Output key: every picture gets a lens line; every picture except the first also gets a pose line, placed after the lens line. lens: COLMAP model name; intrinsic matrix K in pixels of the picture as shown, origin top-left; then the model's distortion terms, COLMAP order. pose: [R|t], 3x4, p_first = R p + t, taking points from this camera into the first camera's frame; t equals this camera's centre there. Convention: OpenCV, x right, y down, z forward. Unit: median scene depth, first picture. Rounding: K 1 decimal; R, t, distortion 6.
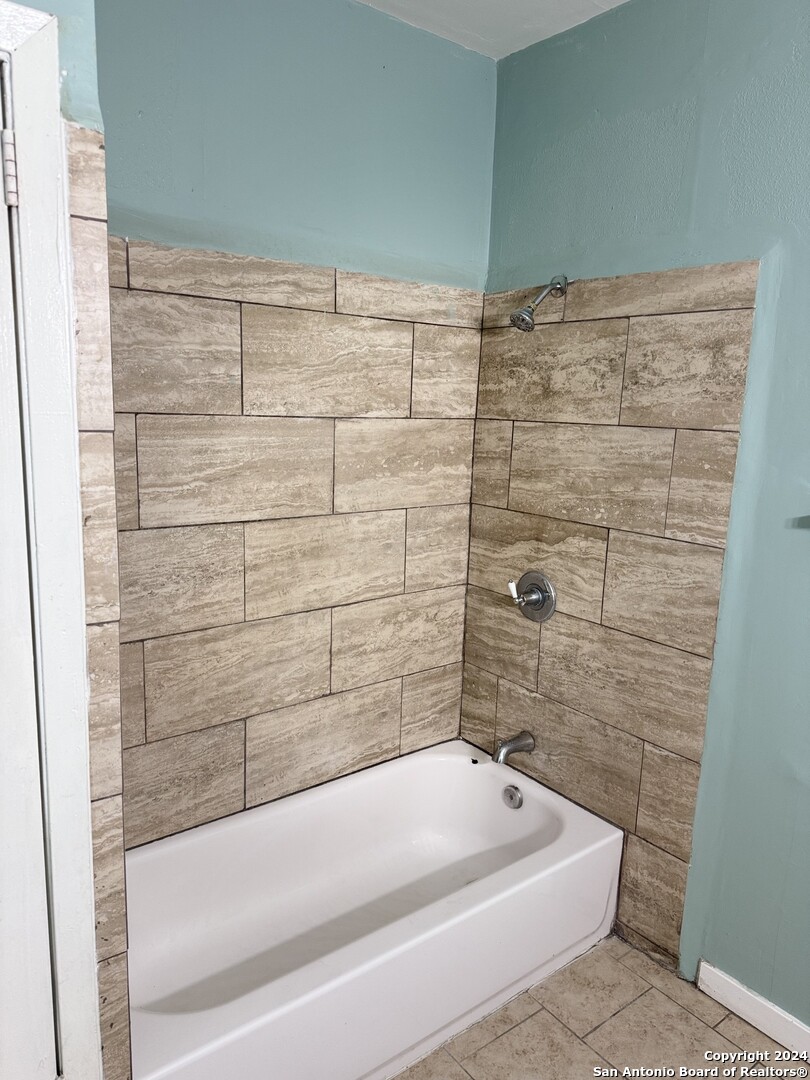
lens RADIAL K [[767.6, 0, 398.2], [0, 767.6, 548.8], [0, 0, 1]] dist [0.046671, -0.033306]
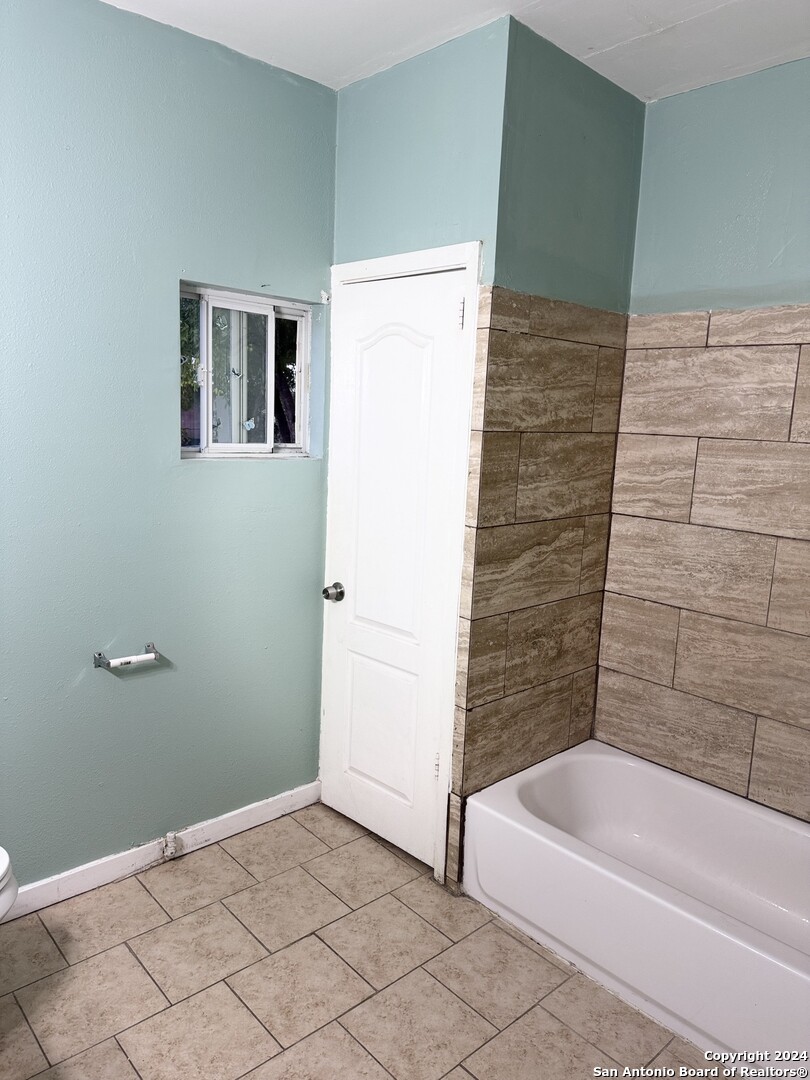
lens RADIAL K [[767.6, 0, 397.6], [0, 767.6, 537.6], [0, 0, 1]] dist [0.046671, -0.033306]
pose [[0.088287, 0.132212, -0.987282, 0.913462], [-0.236485, 0.965596, 0.108161, -0.026363], [0.967616, 0.223928, 0.116516, 0.353201]]
